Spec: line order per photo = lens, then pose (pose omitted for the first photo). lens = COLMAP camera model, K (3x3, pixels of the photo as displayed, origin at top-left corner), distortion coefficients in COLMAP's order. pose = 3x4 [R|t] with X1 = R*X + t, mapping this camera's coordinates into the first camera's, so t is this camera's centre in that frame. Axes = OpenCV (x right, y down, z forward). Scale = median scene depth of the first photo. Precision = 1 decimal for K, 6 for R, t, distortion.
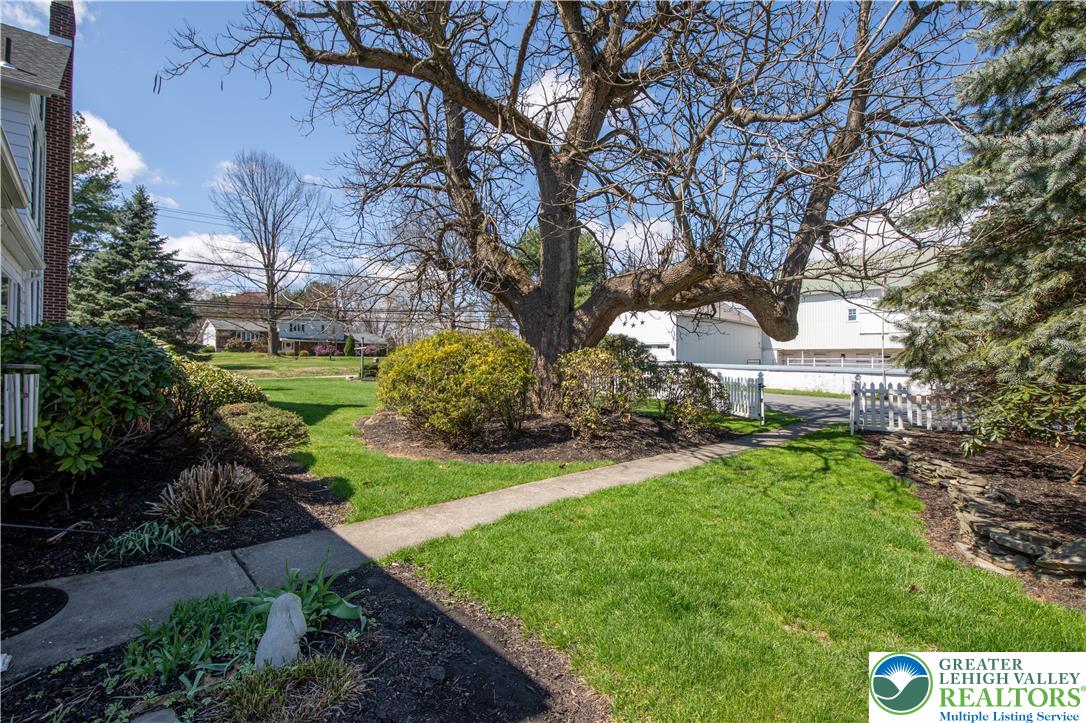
lens RADIAL K [[454.5, 0, 543.0], [0, 454.5, 361.5], [0, 0, 1]] dist [-0.000978, -0.011571]
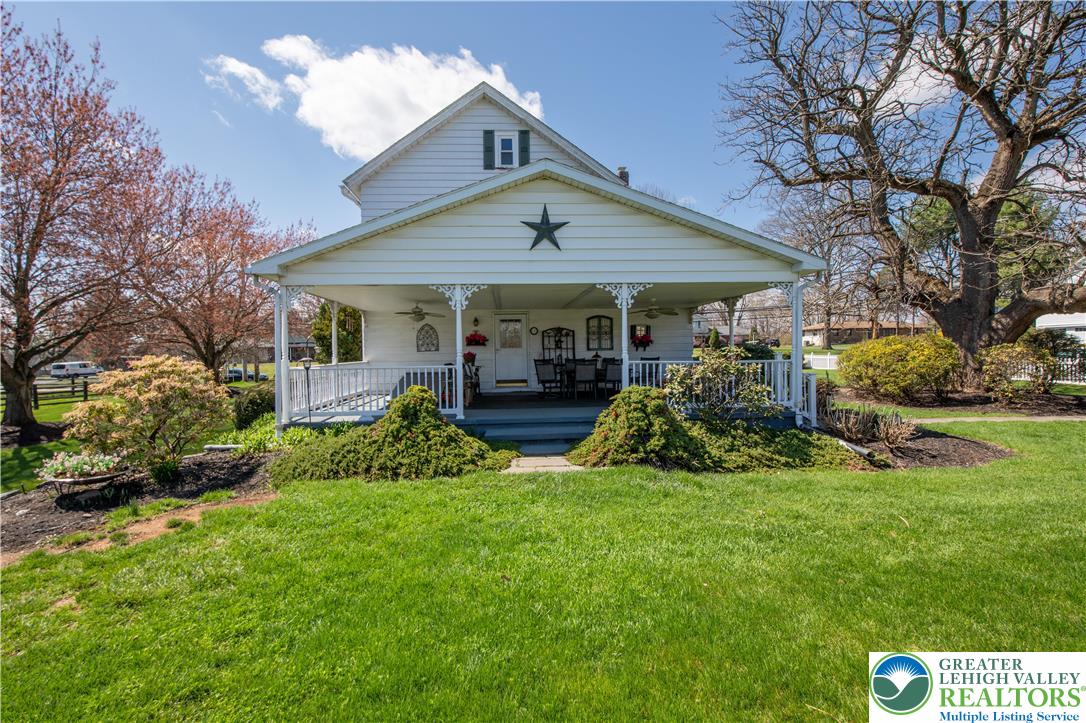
lens RADIAL K [[454.5, 0, 543.0], [0, 454.5, 361.5], [0, 0, 1]] dist [-0.000978, -0.011571]
pose [[0.747454, -0.005637, -0.664290, -0.052605], [0.022605, 0.999601, 0.016953, -0.027355], [0.663929, -0.027688, 0.747283, -0.972097]]
